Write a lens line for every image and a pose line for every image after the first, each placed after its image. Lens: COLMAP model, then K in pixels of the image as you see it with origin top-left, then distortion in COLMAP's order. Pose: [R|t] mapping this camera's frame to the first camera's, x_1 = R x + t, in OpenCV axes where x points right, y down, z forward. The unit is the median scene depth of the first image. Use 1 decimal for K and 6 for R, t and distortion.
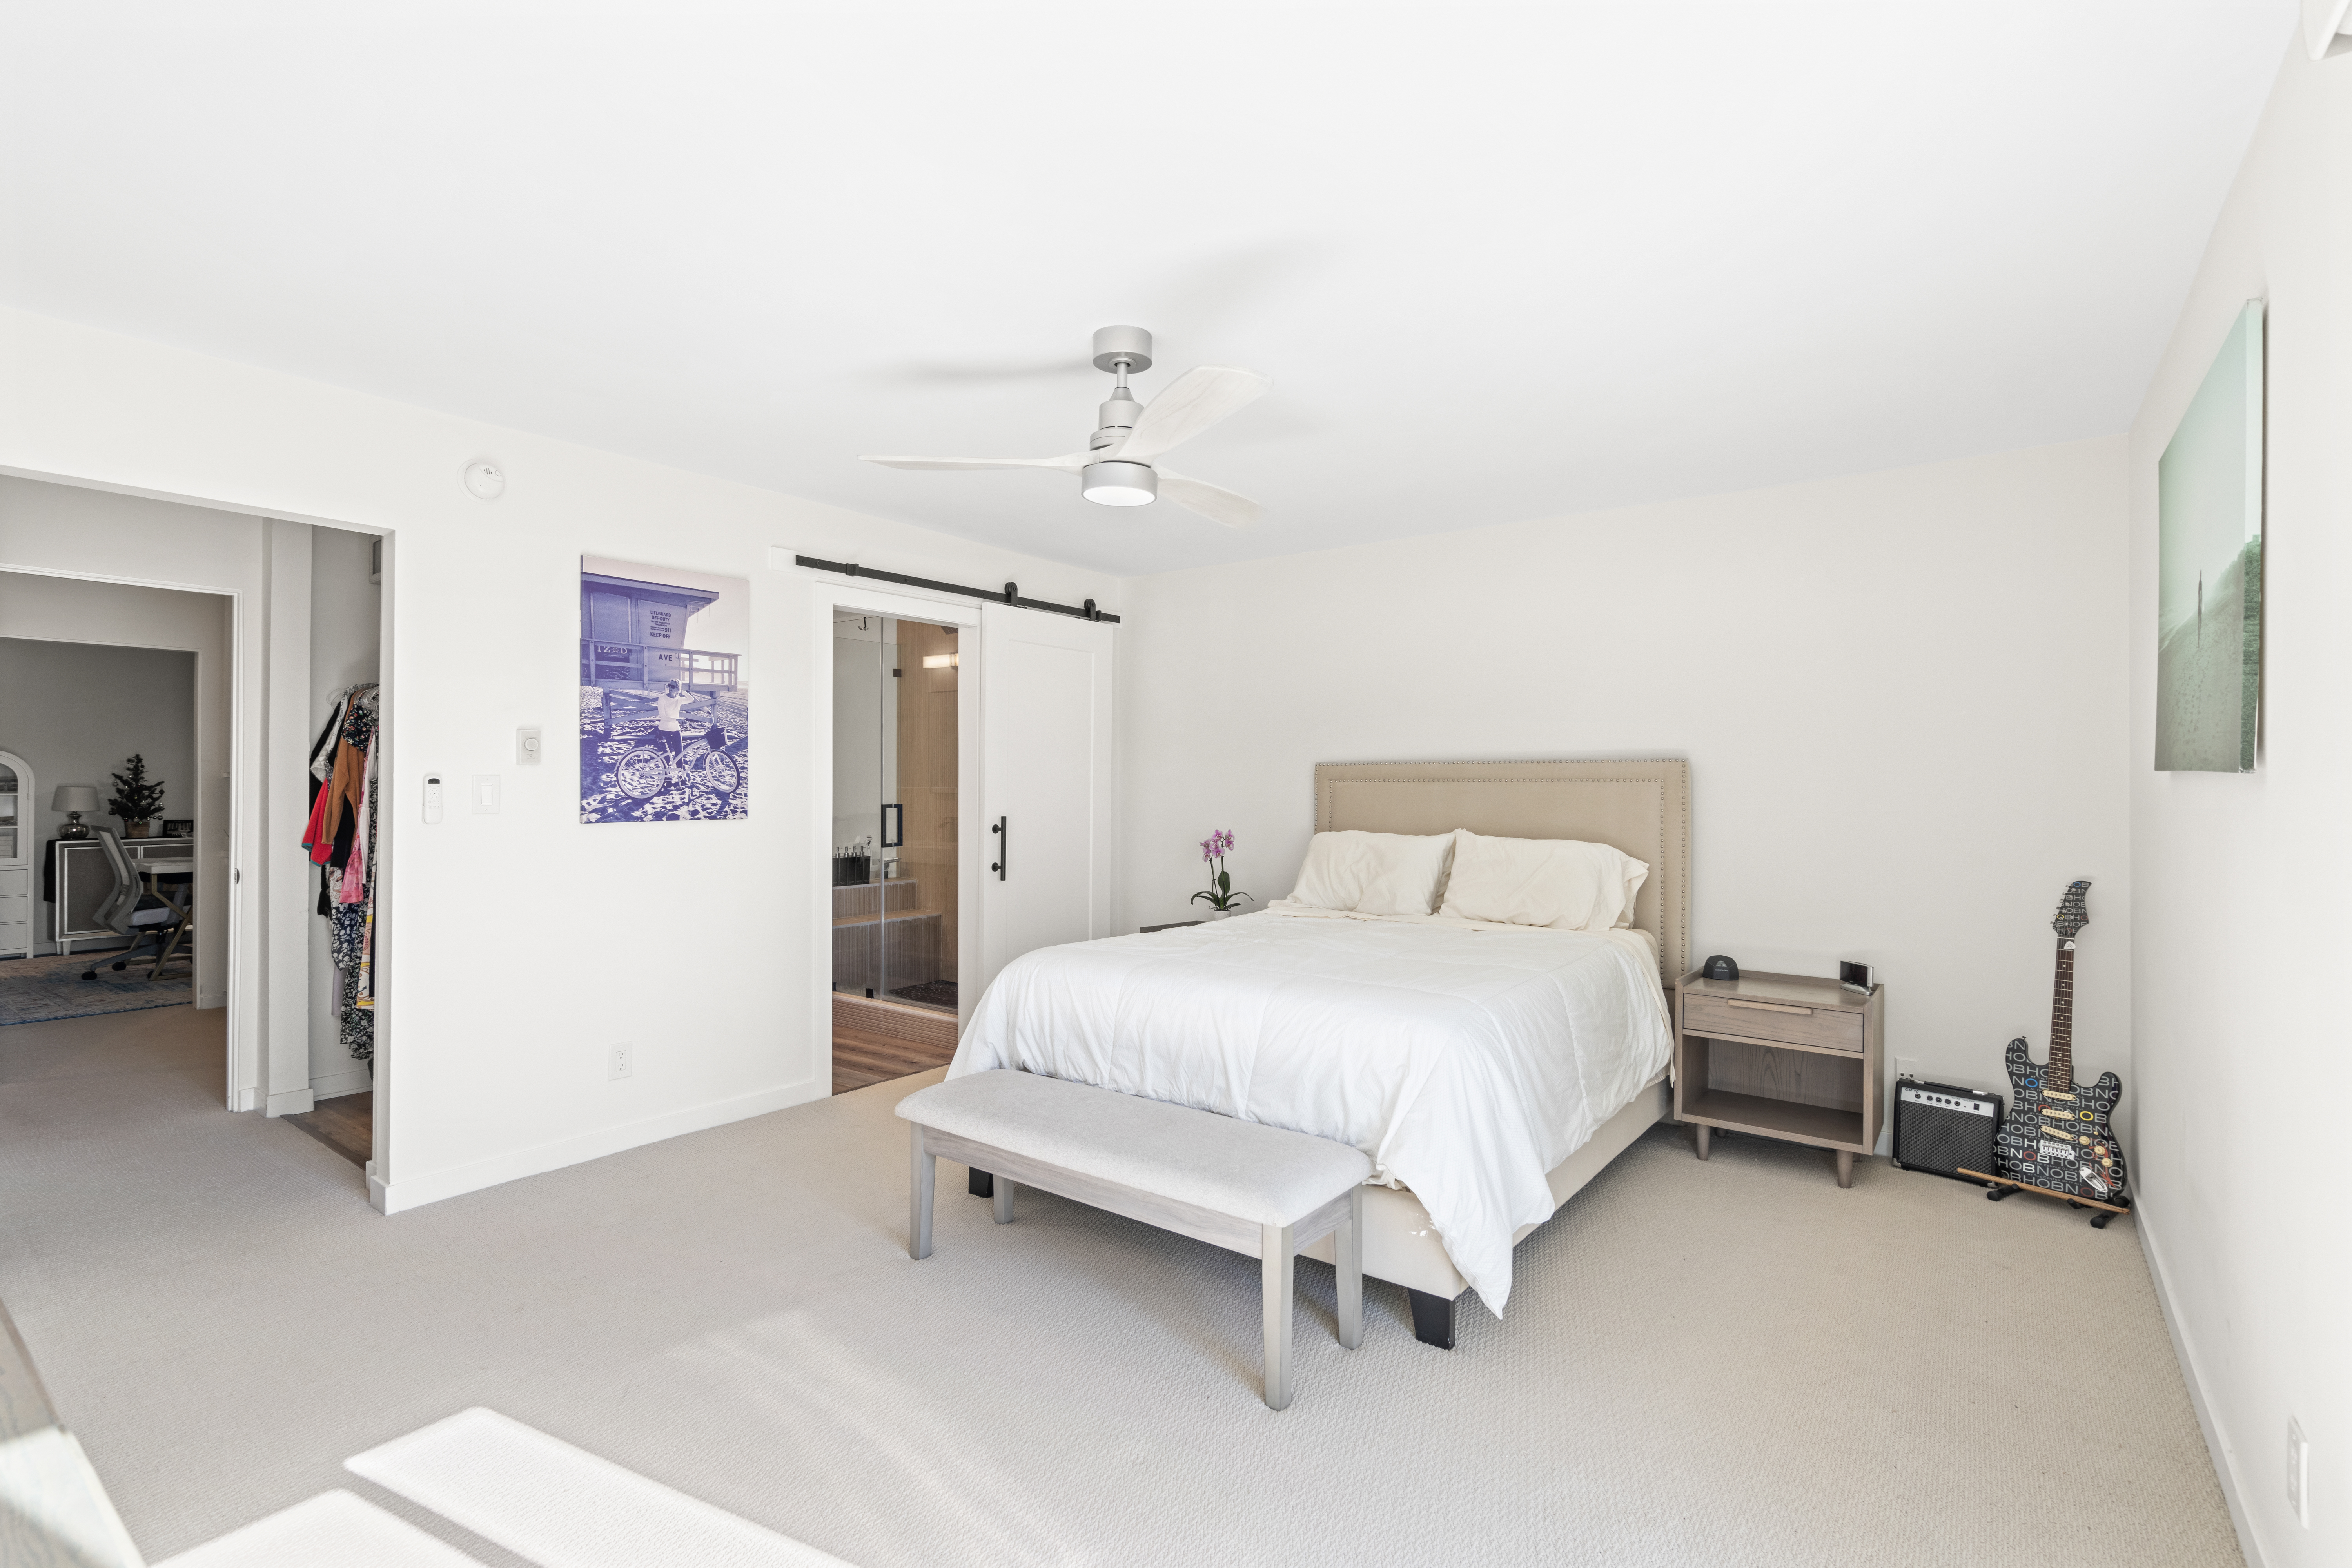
lens RADIAL K [[1082.6, 0, 1176.0], [0, 1082.6, 784.0], [0, 0, 1]] dist [-0.002115, 0.001063]
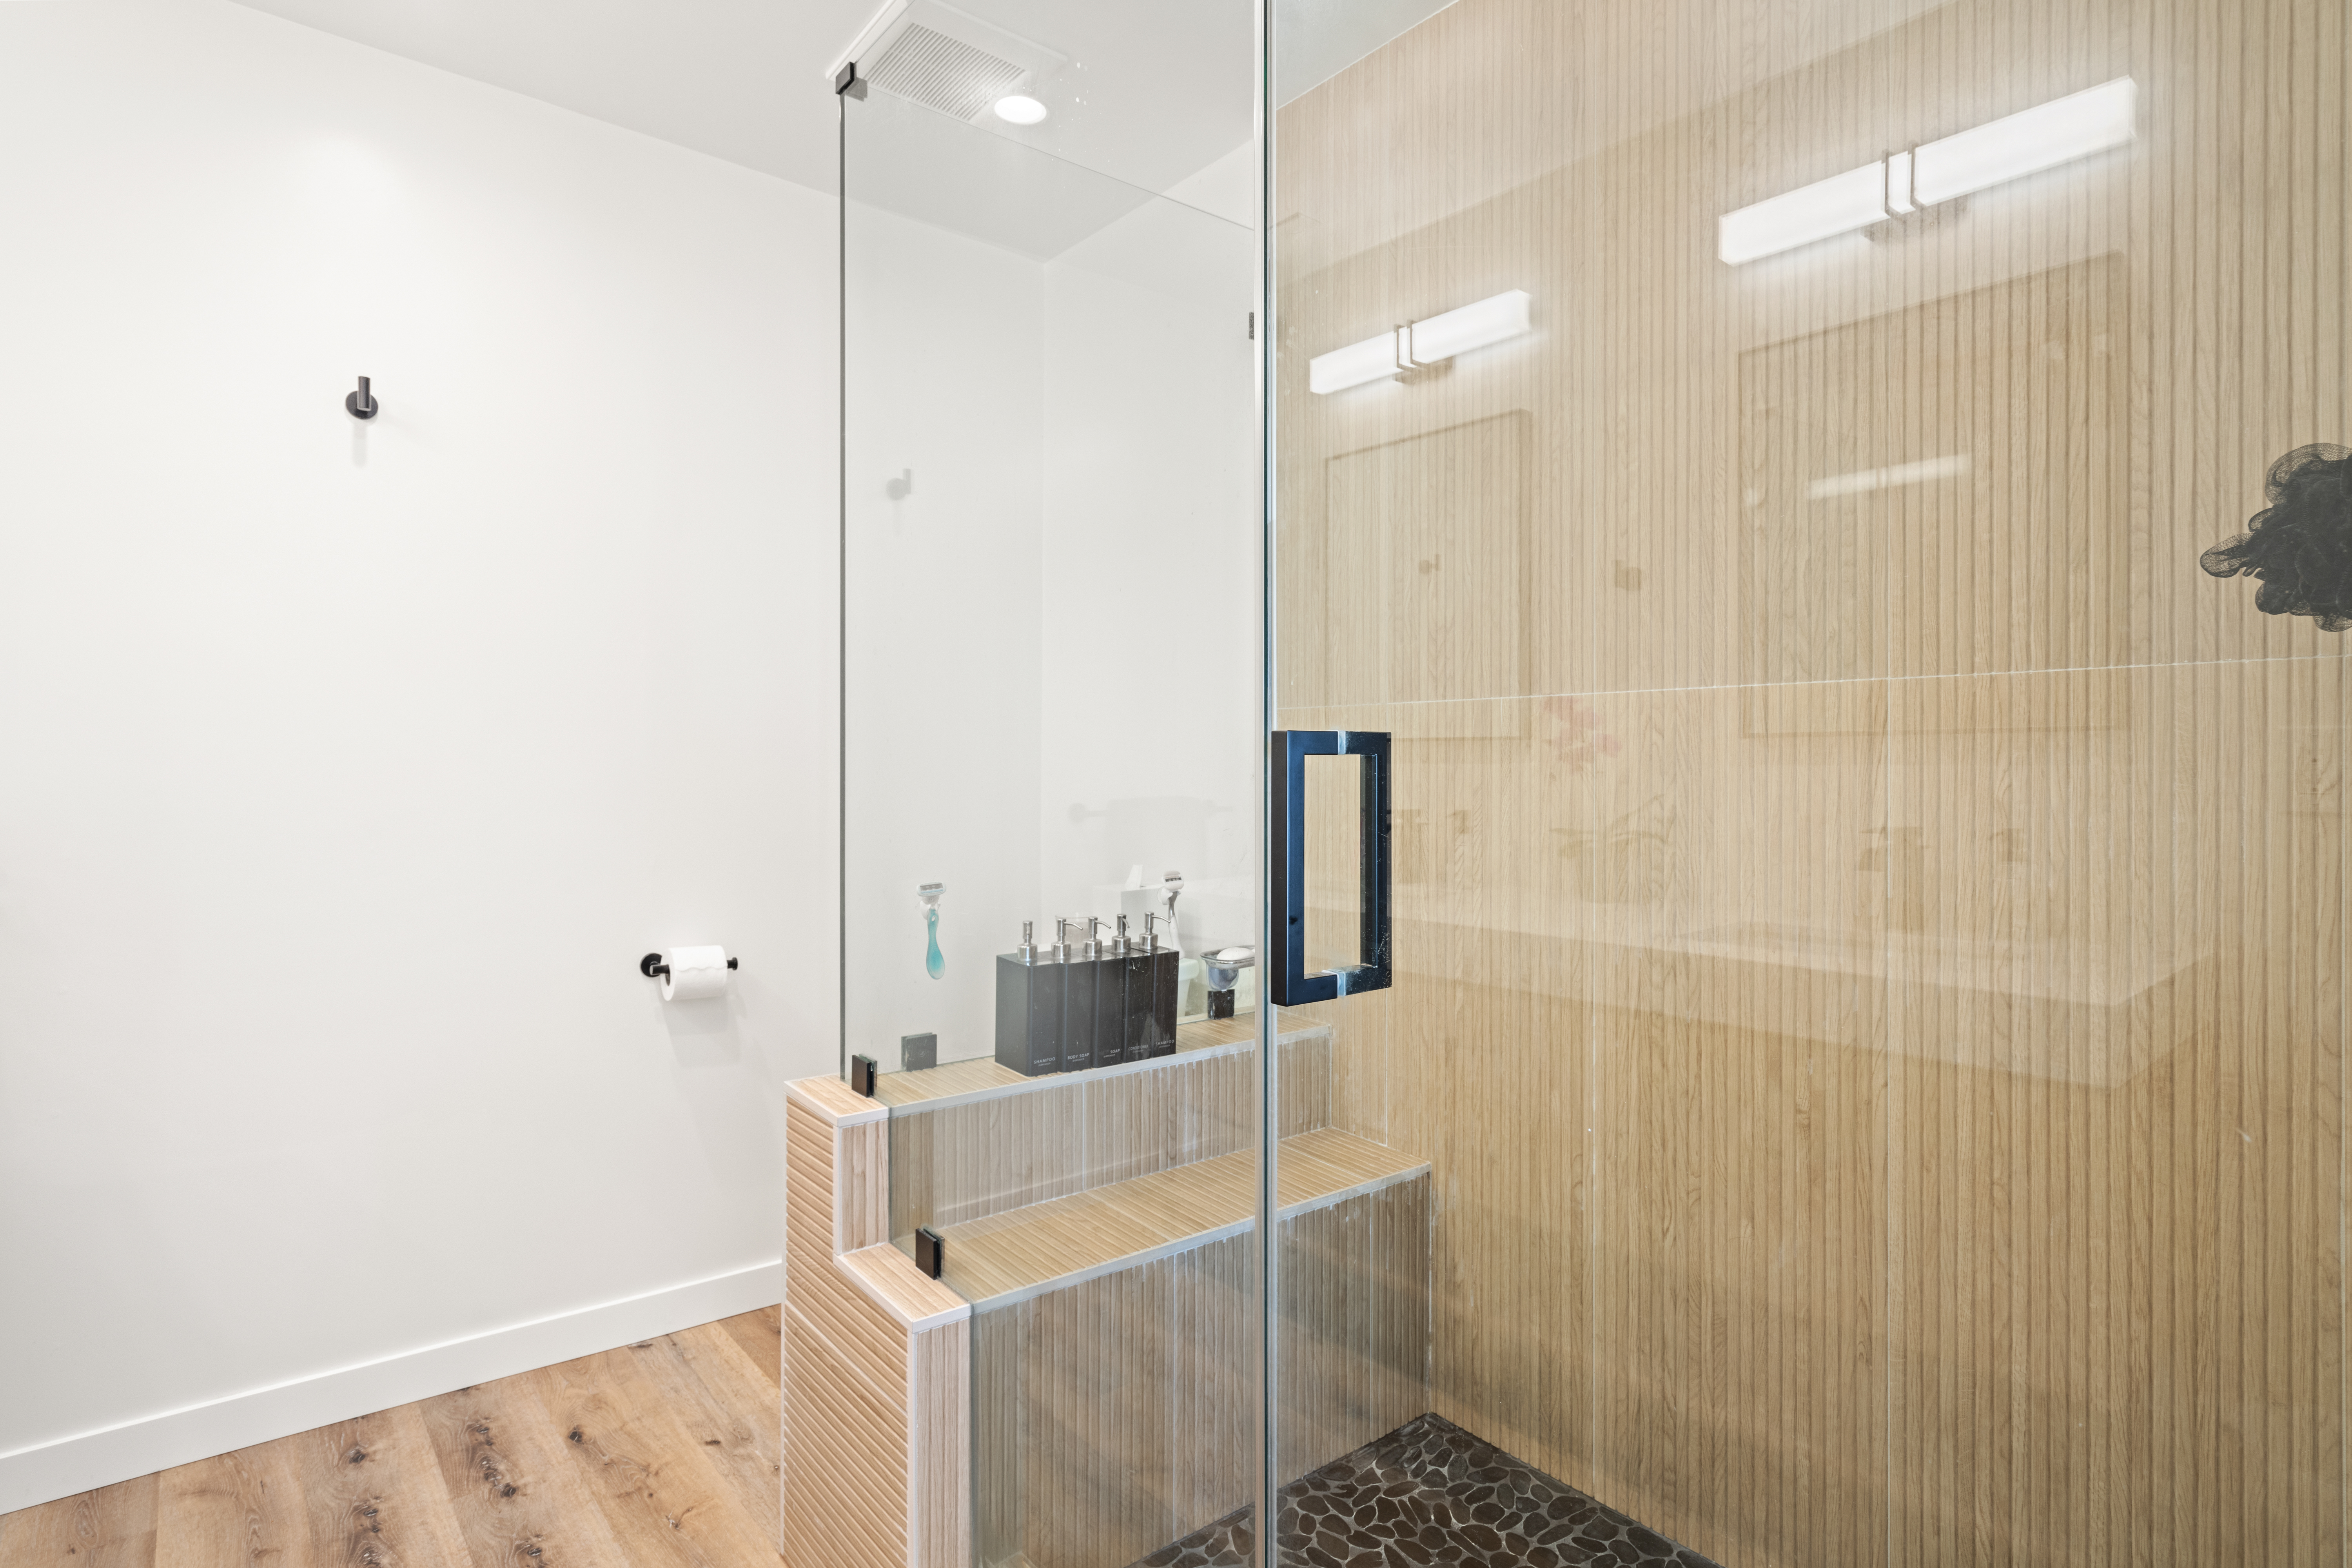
lens RADIAL K [[1193.0, 0, 1166.0], [0, 1193.0, 751.6], [0, 0, 1]] dist [0.002403, 0.000379]
pose [[0.966132, 0.008271, -0.257917, -0.205539], [-0.012865, 0.999787, -0.016128, 0.021532], [0.257729, 0.018900, 0.966032, 0.698679]]
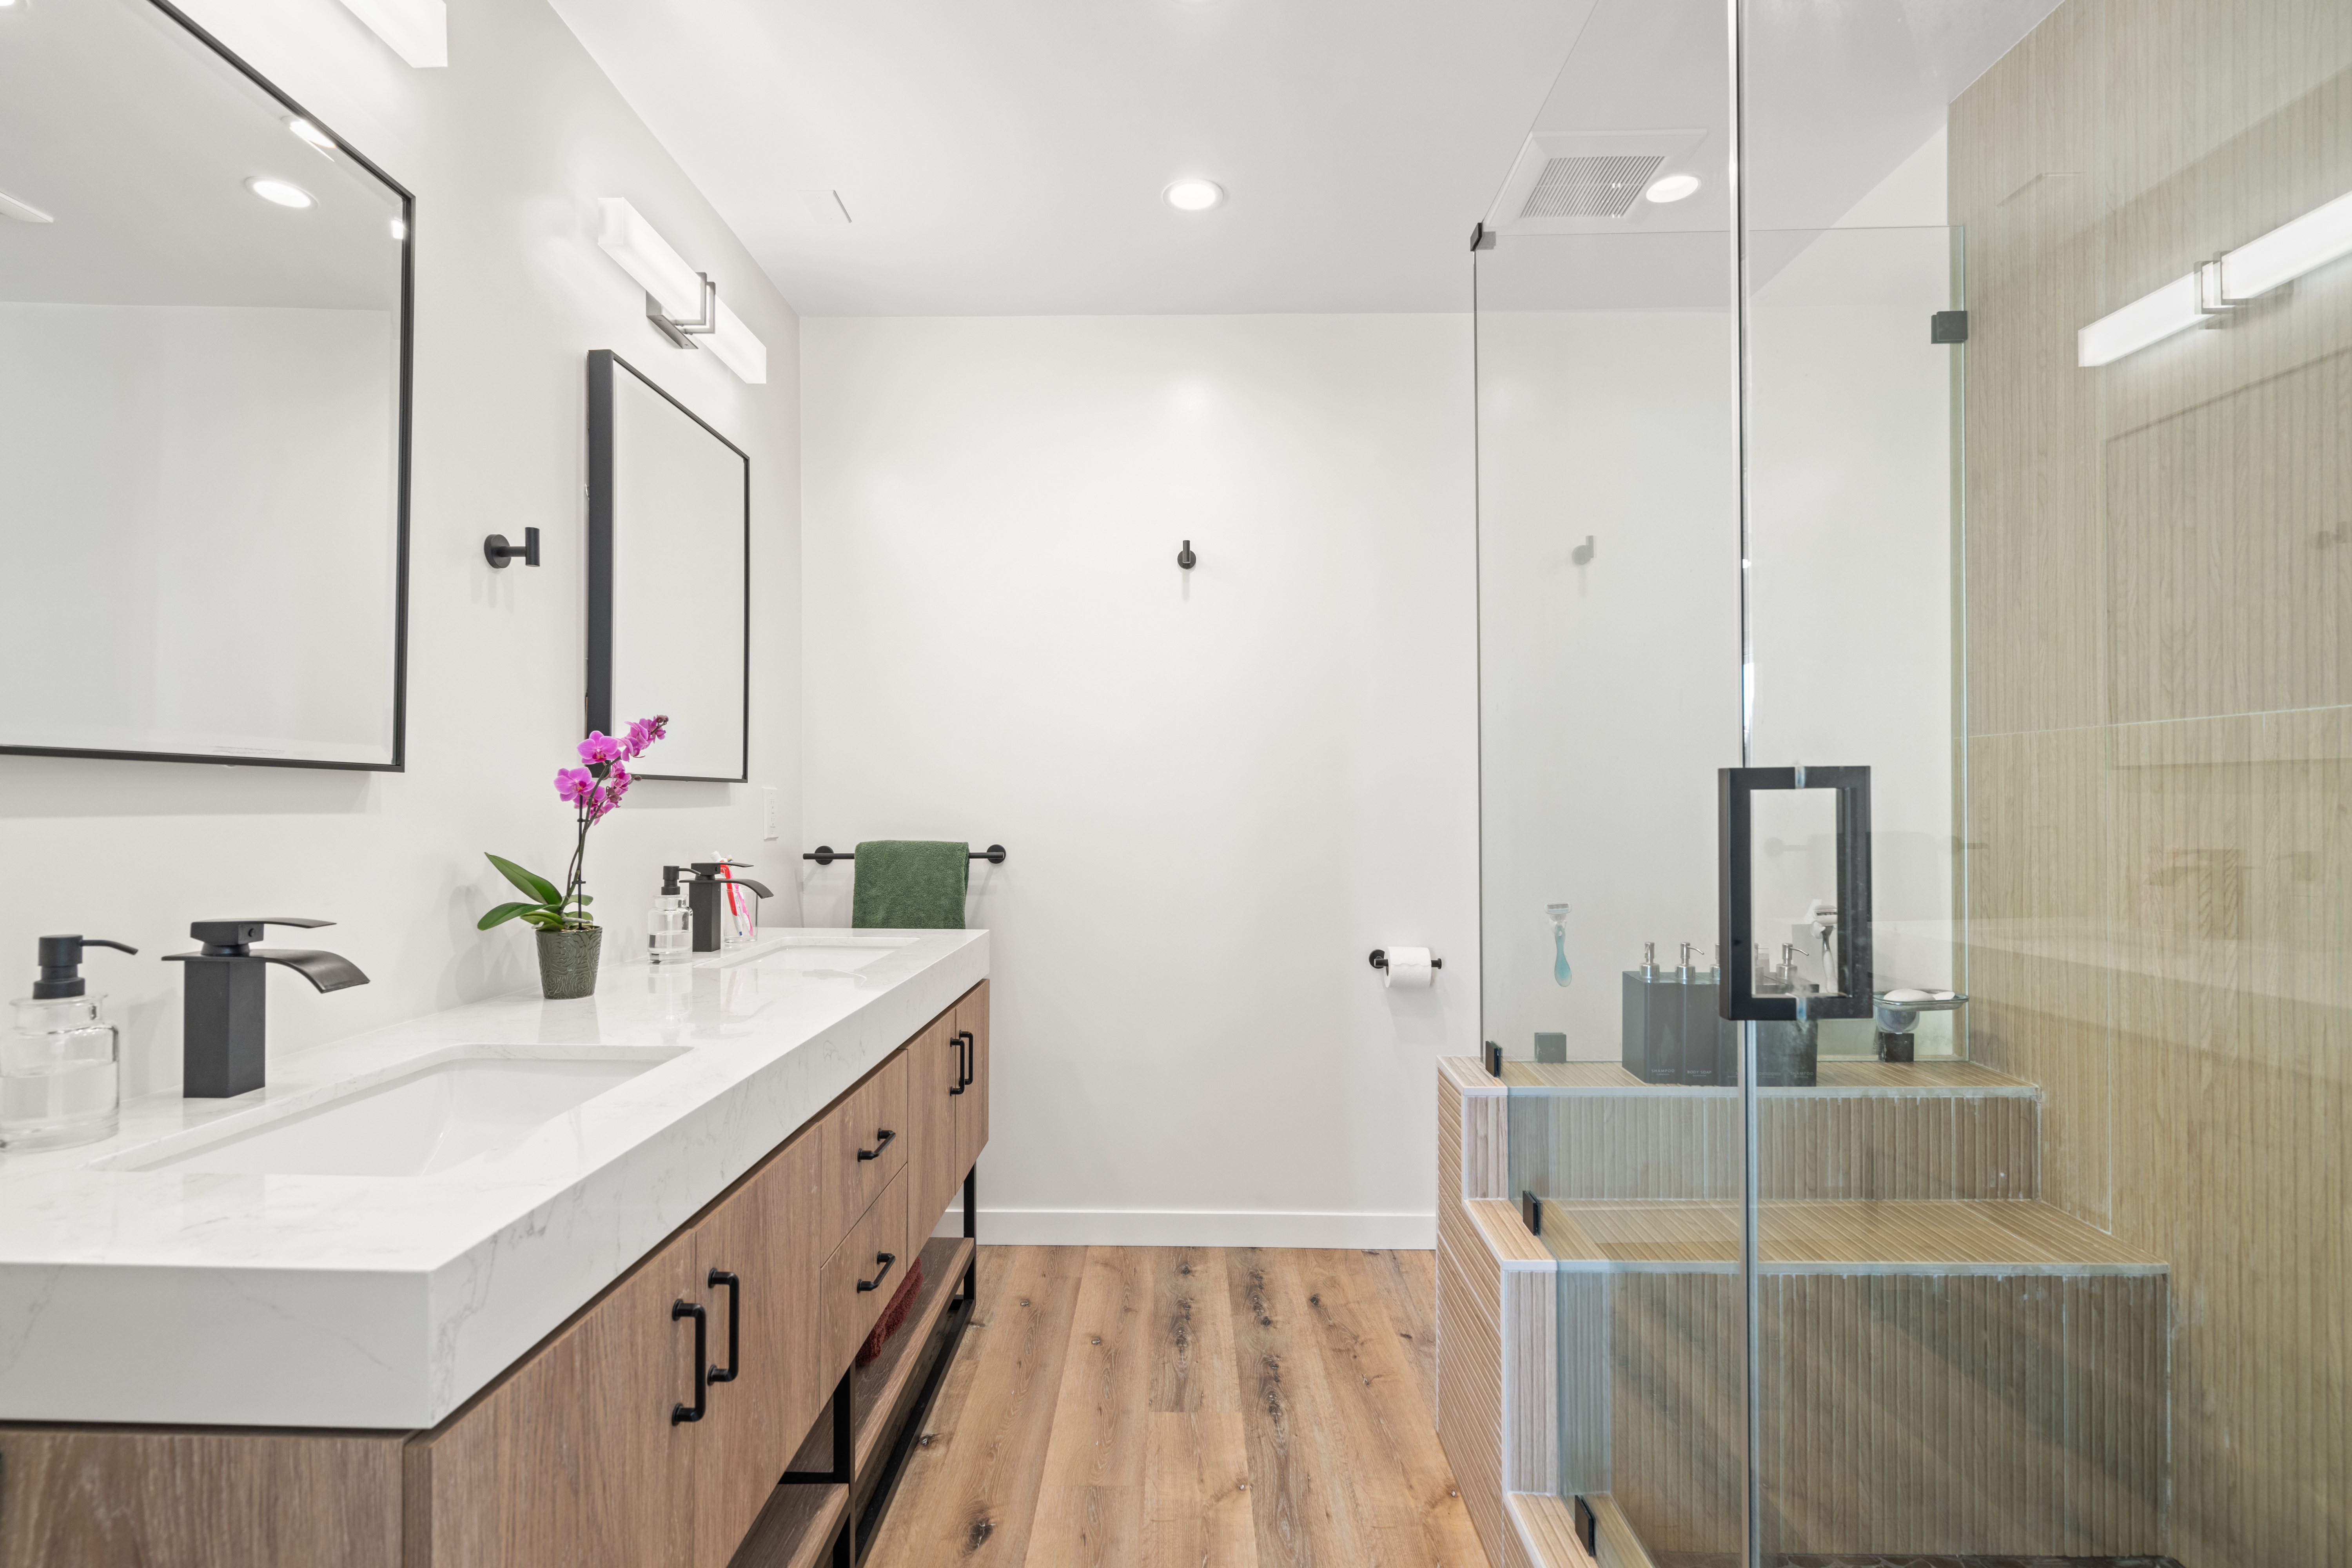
lens RADIAL K [[1082.6, 0, 1176.0], [0, 1082.6, 784.0], [0, 0, 1]] dist [-0.002115, 0.001063]
pose [[0.583464, -0.009172, -0.812087, -0.153499], [-0.004350, 0.999887, -0.014419, 0.020928], [0.812127, 0.011946, 0.583358, 0.699373]]
